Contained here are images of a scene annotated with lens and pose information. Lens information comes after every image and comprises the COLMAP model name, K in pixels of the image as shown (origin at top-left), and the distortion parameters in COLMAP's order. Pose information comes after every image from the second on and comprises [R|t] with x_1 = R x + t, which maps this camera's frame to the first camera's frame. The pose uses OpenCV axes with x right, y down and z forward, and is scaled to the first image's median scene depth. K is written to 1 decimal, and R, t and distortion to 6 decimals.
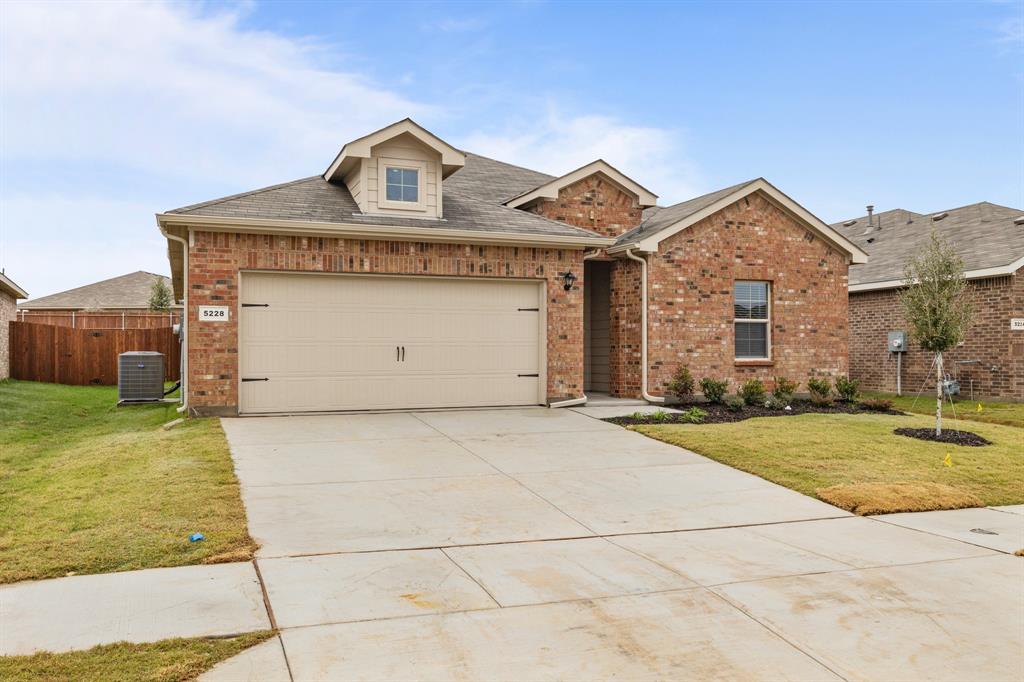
lens RADIAL K [[833.5, 0, 513.5], [0, 833.5, 342.7], [0, 0, 1]] dist [0.001007, 0.010063]
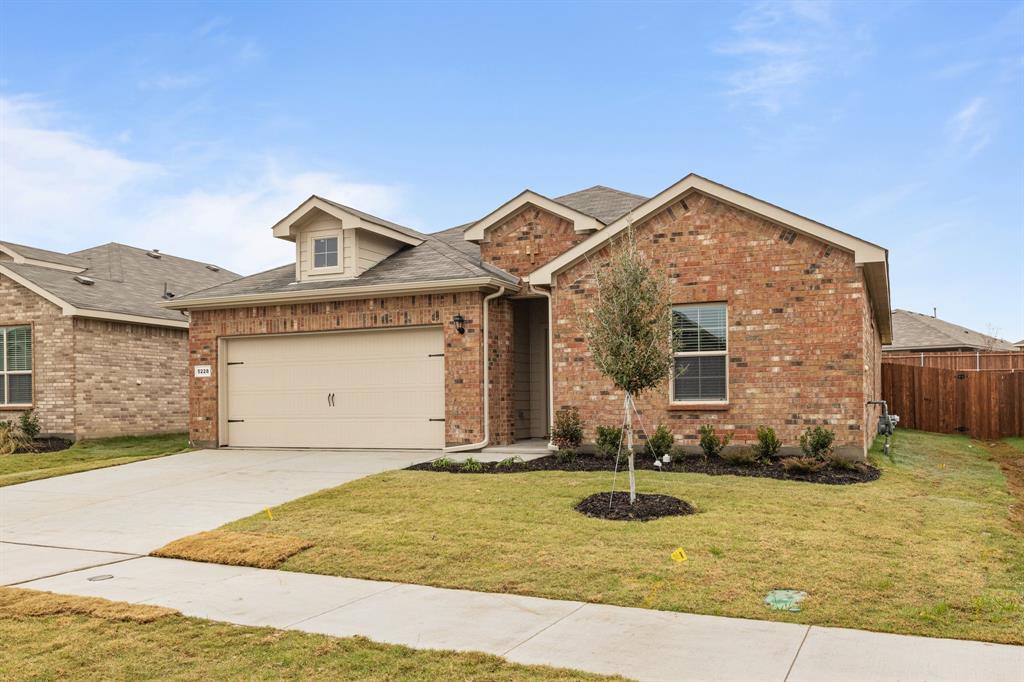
lens RADIAL K [[861.2, 0, 504.7], [0, 861.2, 397.4], [0, 0, 1]] dist [-0.003096, -0.001089]
pose [[0.696888, -0.011078, -0.717094, 0.814878], [0.018446, 0.999827, 0.002481, 0.010502], [0.716943, -0.014956, 0.696972, 0.320558]]
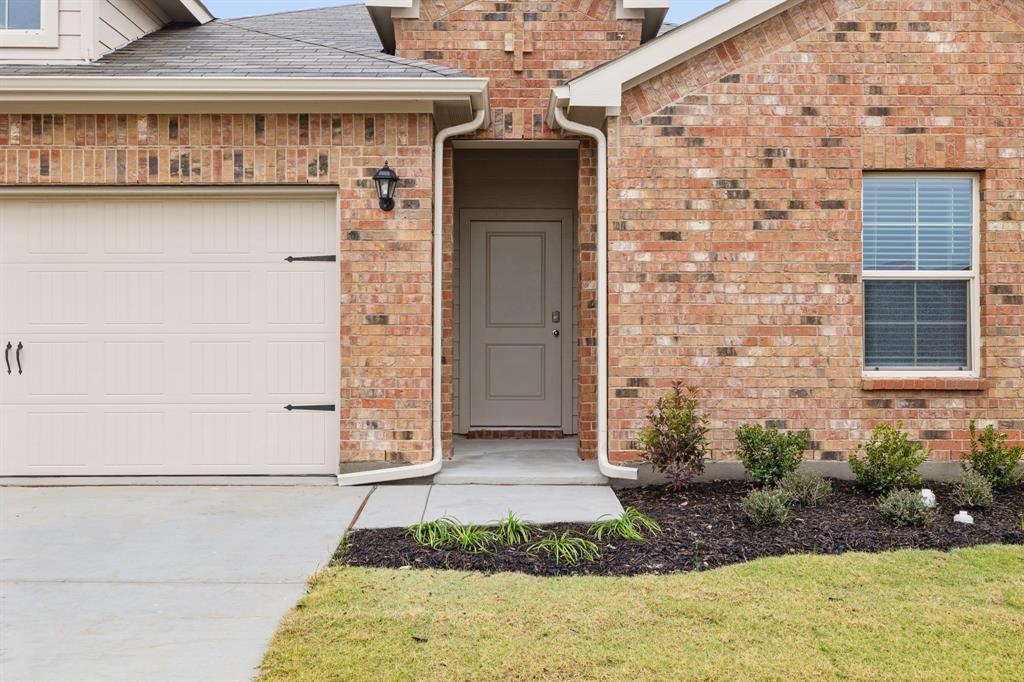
lens RADIAL K [[997.8, 0, 504.0], [0, 997.8, 340.7], [0, 0, 1]] dist [0.003212, 0.000000]
pose [[0.929310, -0.000177, -0.369301, 0.303249], [0.003225, 0.999966, 0.007636, 0.000202], [0.369286, -0.008287, 0.929279, 0.538003]]
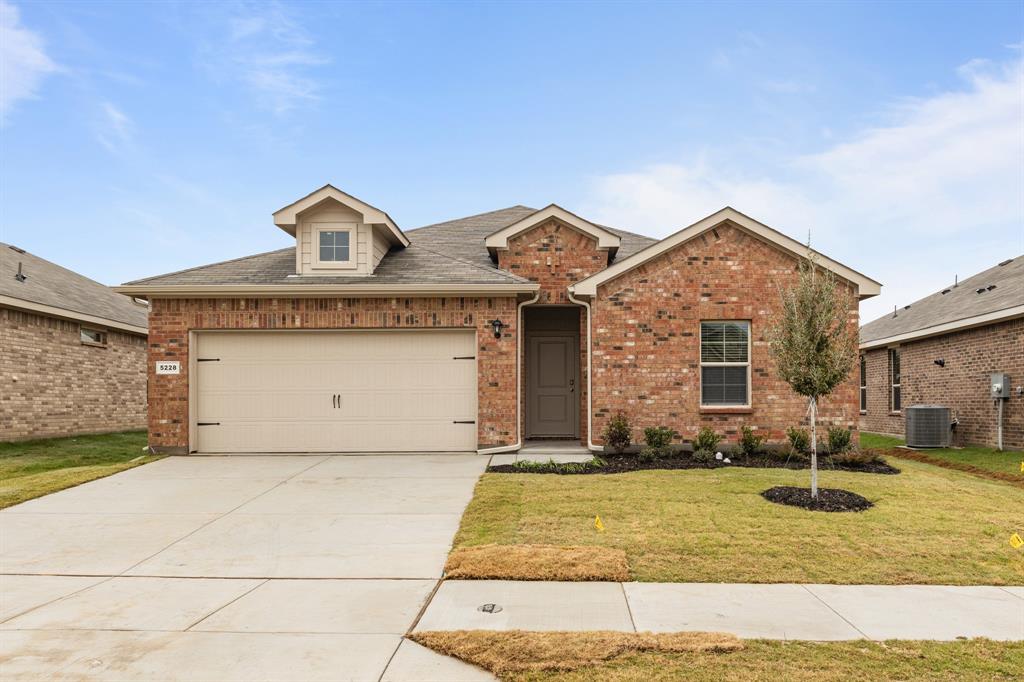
lens RADIAL K [[778.3, 0, 540.5], [0, 778.3, 395.8], [0, 0, 1]] dist [0.001009, -0.004246]
pose [[0.927630, -0.005989, -0.373453, 0.454795], [0.007310, 0.999971, 0.002122, 0.005263], [0.373429, -0.004698, 0.927647, 0.145325]]
